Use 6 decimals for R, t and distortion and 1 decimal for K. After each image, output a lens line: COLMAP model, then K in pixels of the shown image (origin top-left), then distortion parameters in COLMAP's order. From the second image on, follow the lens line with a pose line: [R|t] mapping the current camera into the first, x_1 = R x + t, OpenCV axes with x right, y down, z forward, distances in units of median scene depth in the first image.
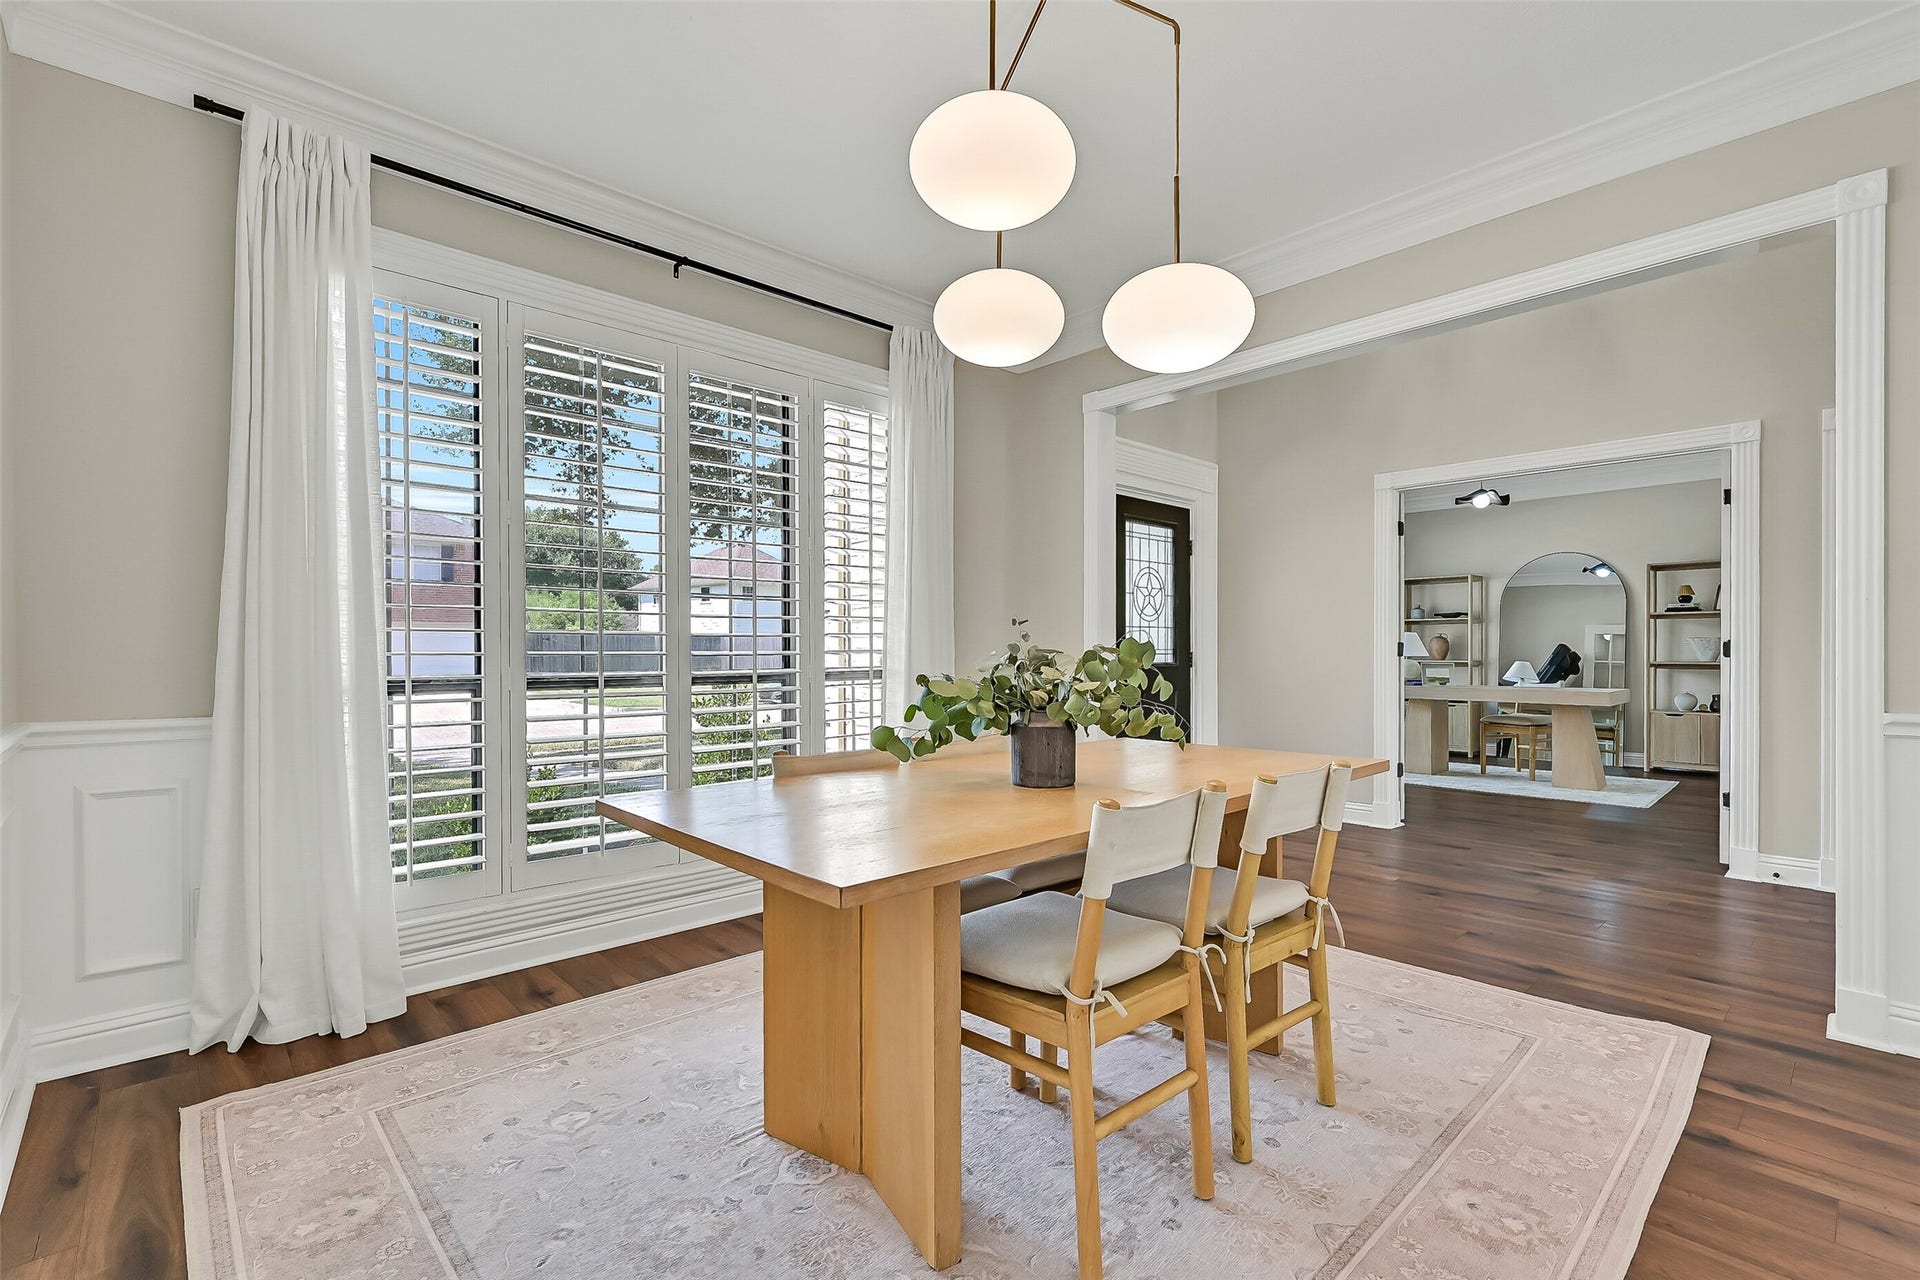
lens RADIAL K [[871.1, 0, 967.9], [0, 871.1, 659.1], [0, 0, 1]] dist [0.003656, 0.000420]
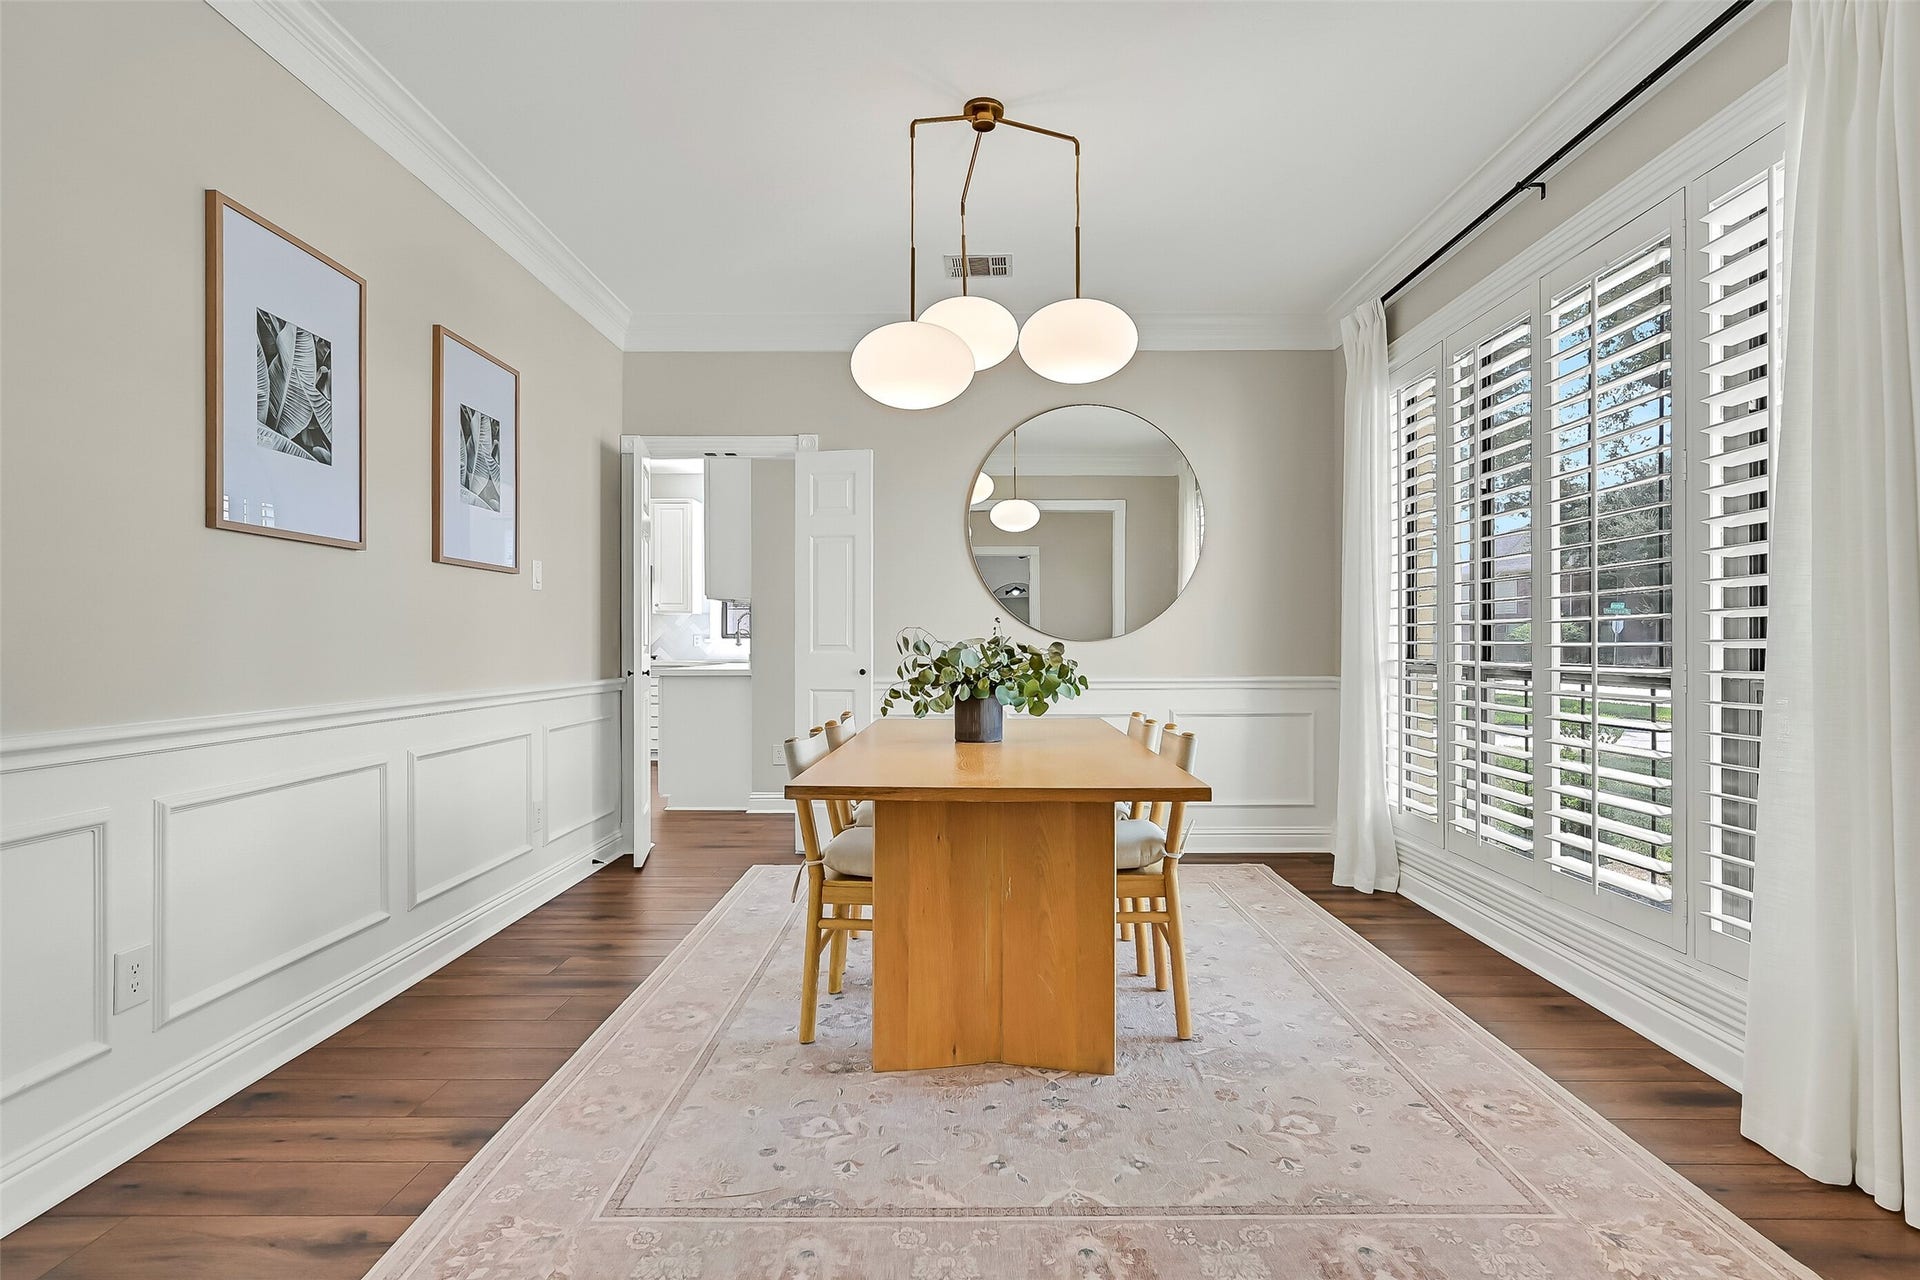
lens RADIAL K [[871.1, 0, 963.5], [0, 871.1, 637.6], [0, 0, 1]] dist [0.003656, 0.000420]
pose [[-0.684737, -0.003501, -0.728782, 1.000539], [-0.001920, 0.999994, -0.003000, -0.012794], [0.728788, -0.000655, -0.684739, 1.751567]]
